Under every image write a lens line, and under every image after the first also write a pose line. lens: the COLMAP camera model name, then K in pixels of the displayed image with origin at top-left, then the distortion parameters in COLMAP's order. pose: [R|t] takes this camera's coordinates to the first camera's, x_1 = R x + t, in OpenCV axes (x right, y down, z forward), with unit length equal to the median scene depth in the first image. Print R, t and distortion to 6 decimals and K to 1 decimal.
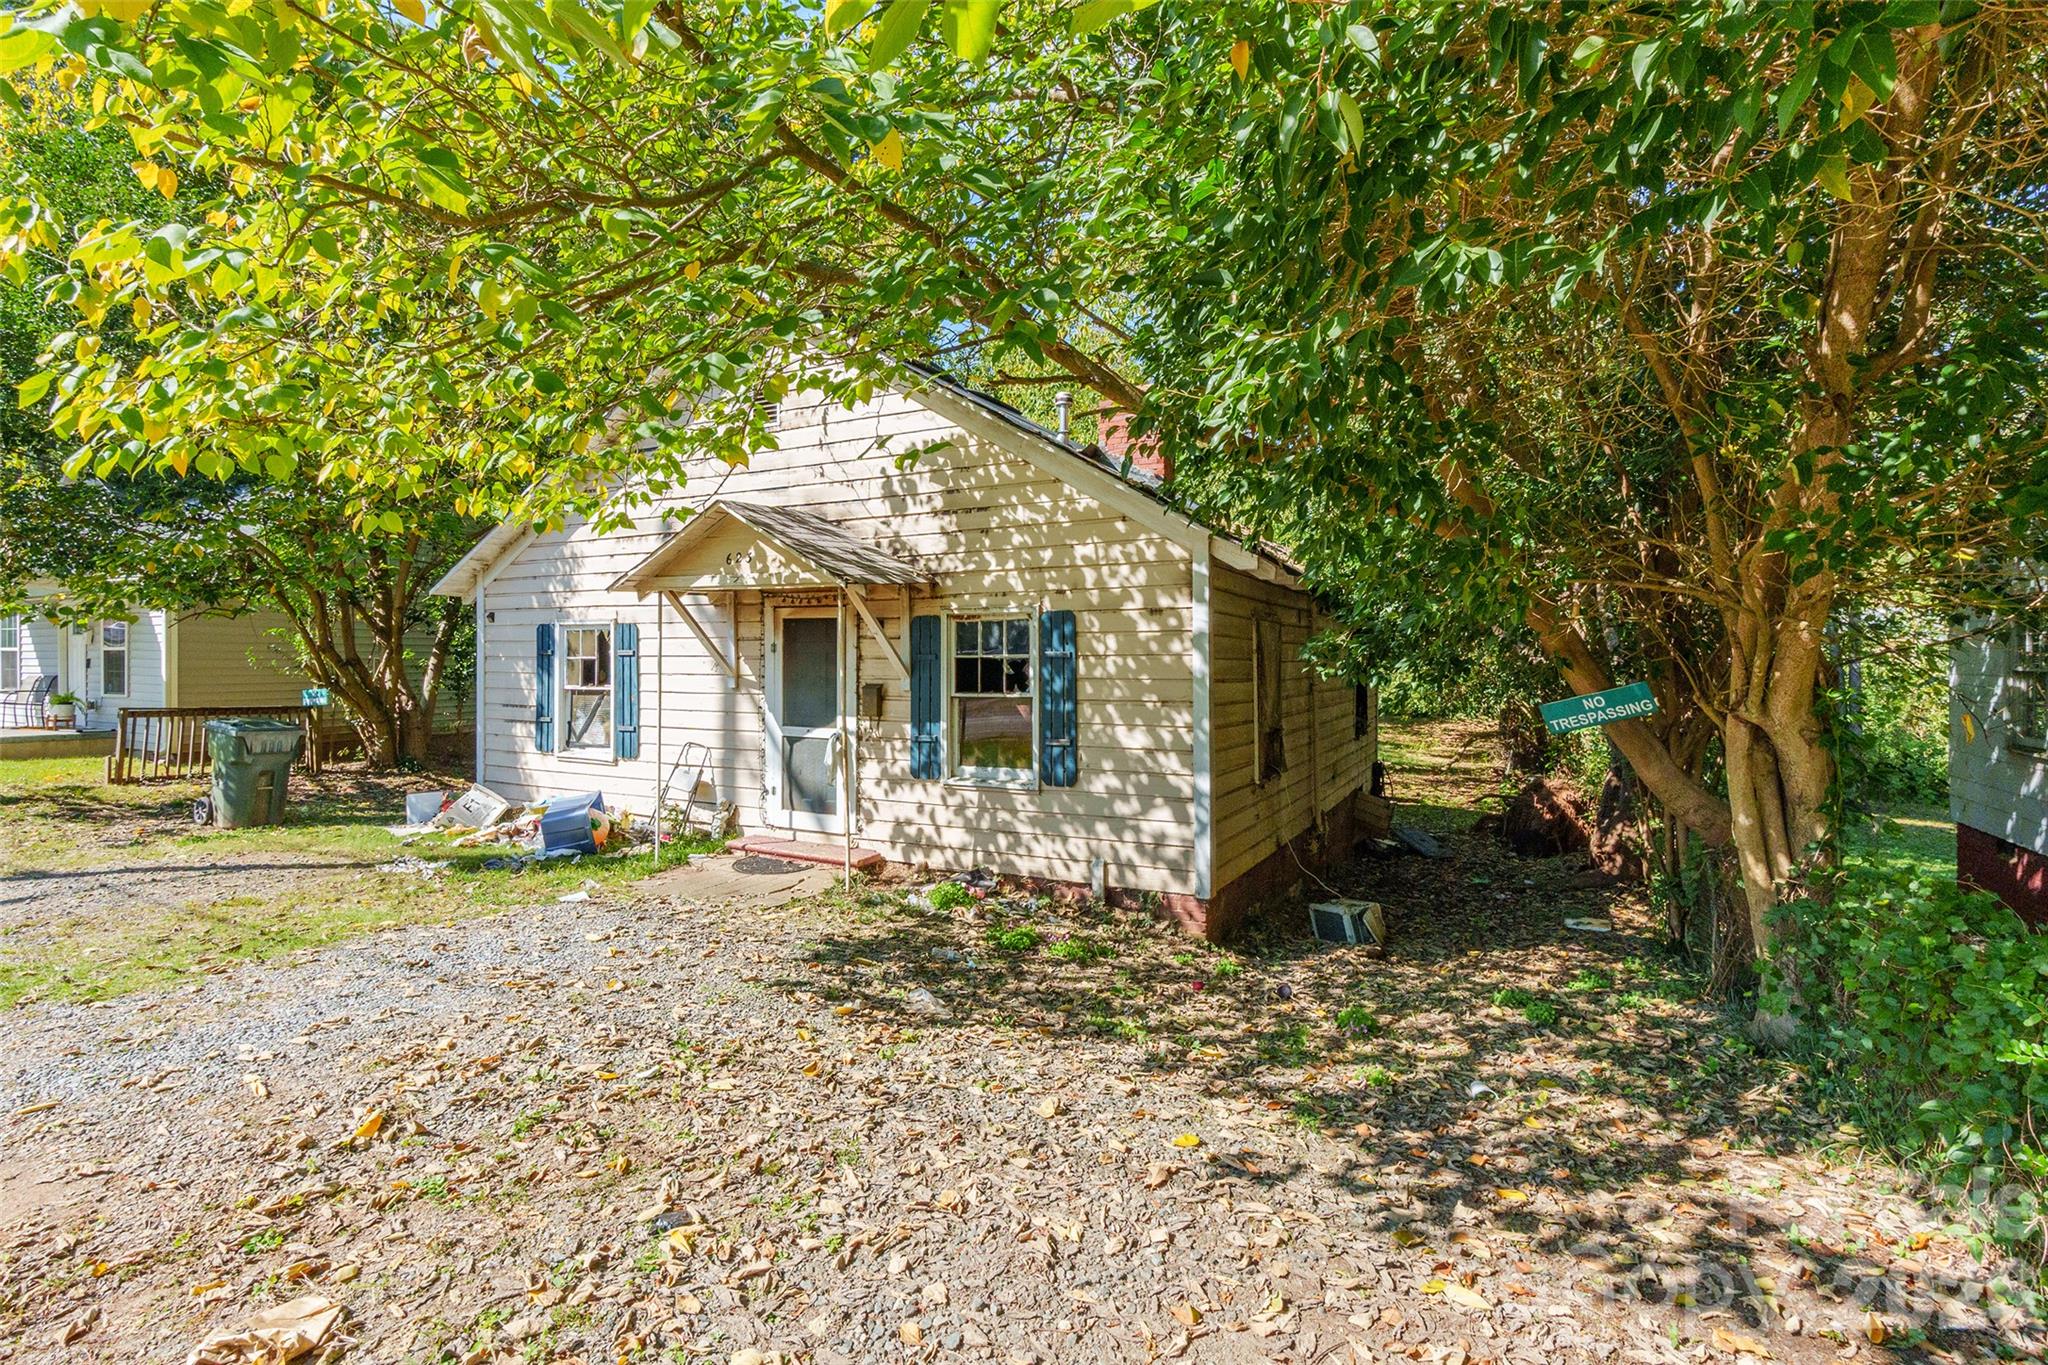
lens RADIAL K [[1012.0, 0, 1023.4], [0, 1012.0, 625.9], [0, 0, 1]] dist [0.000255, 0.000090]
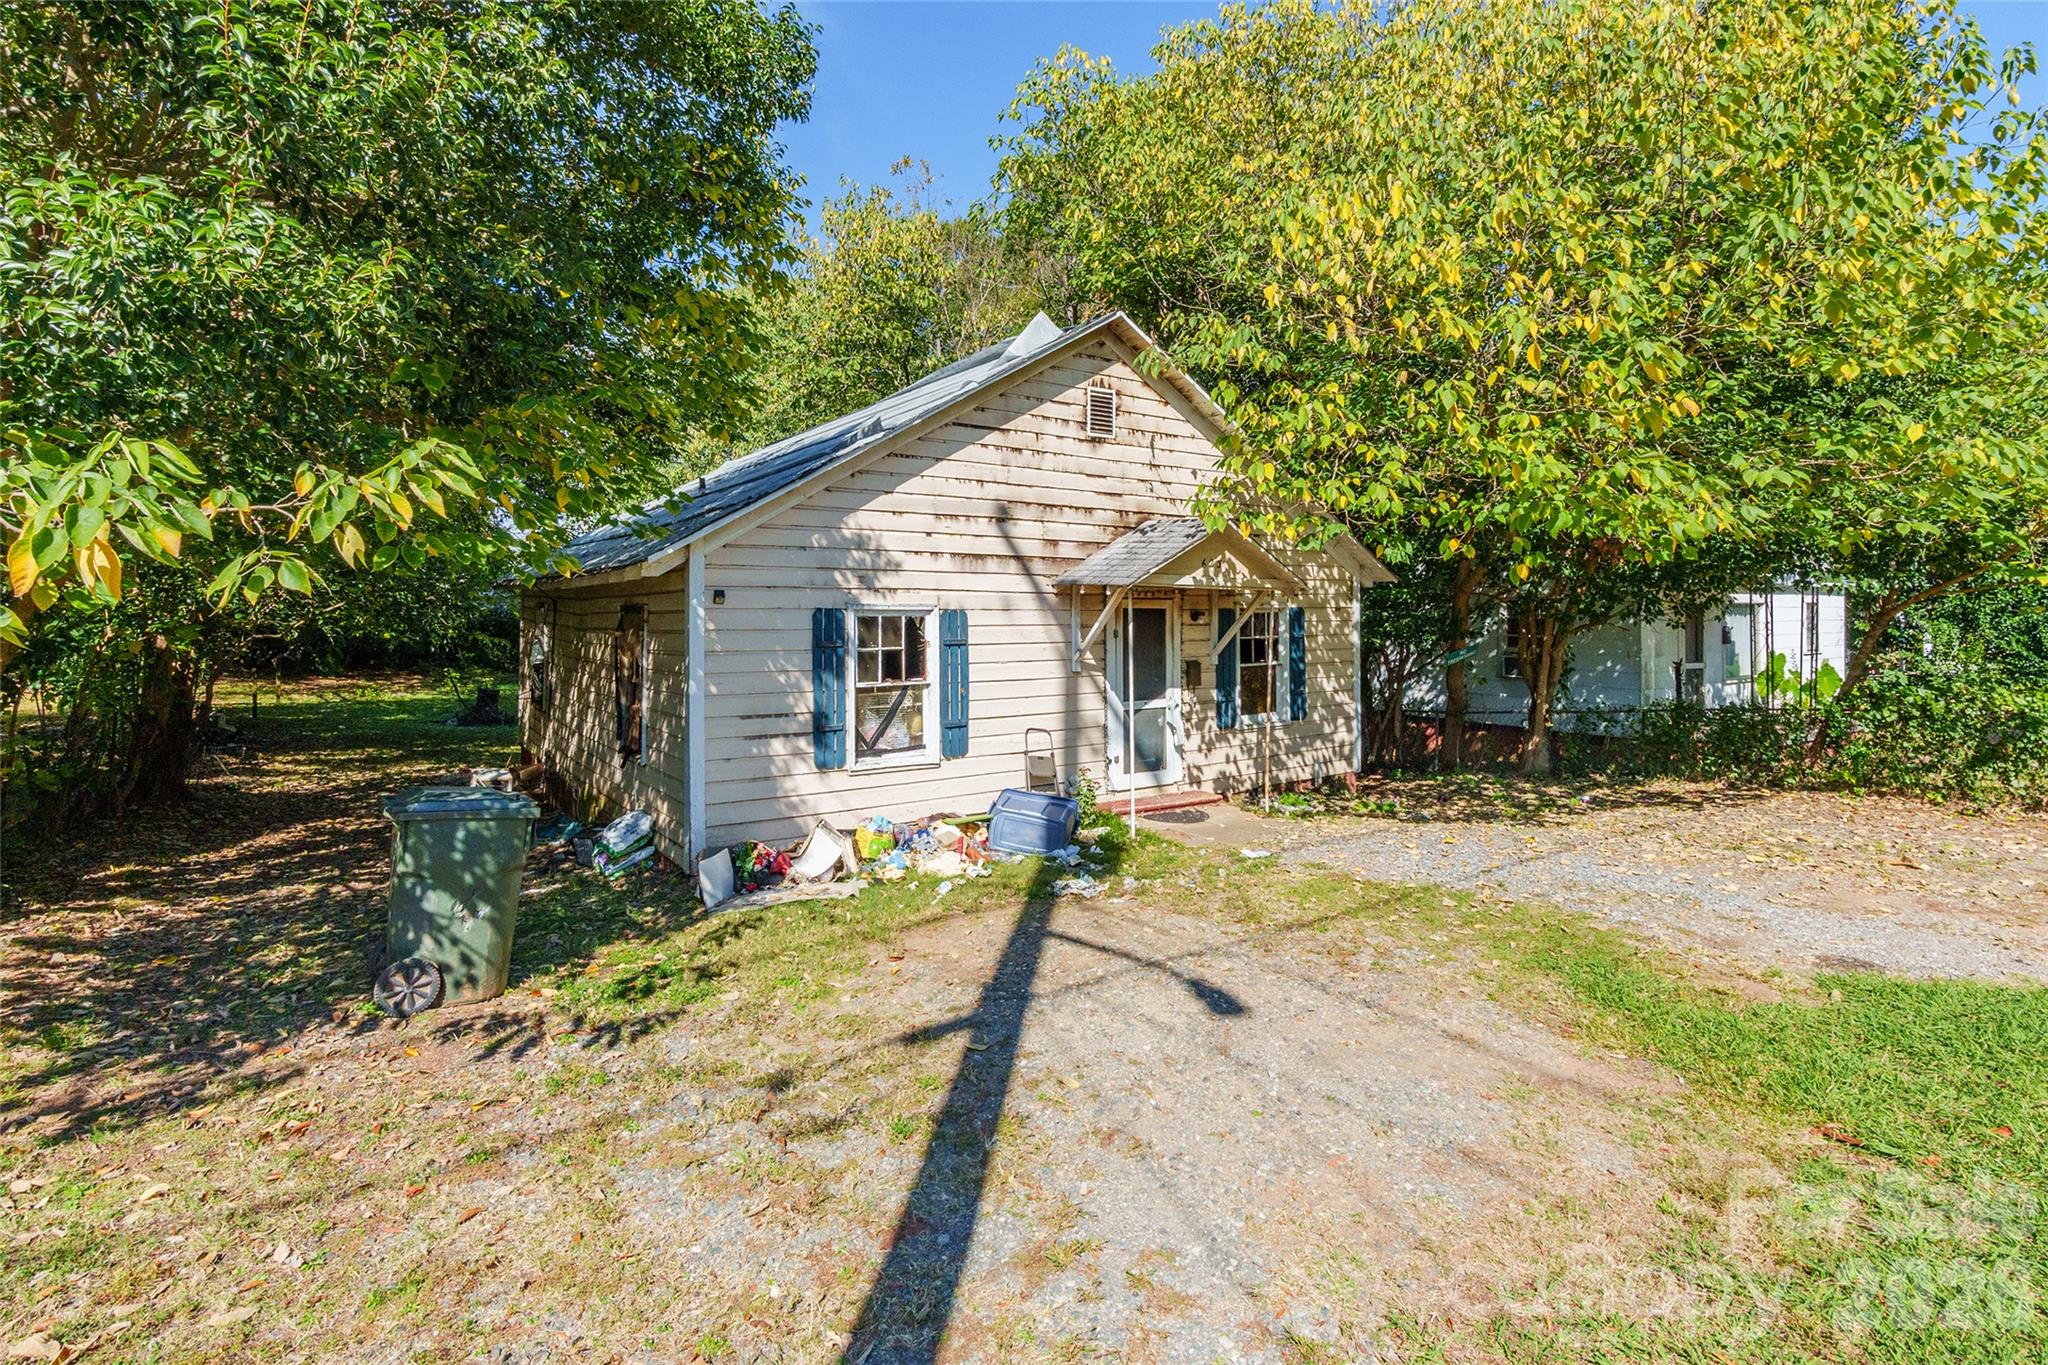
lens RADIAL K [[1012.0, 0, 1023.4], [0, 1012.0, 625.9], [0, 0, 1]] dist [0.000255, 0.000090]
pose [[0.457498, 0.000980, 0.889210, -1.436597], [0.000719, 0.999999, -0.001472, 0.015882], [-0.889210, 0.001313, 0.457497, 0.630464]]
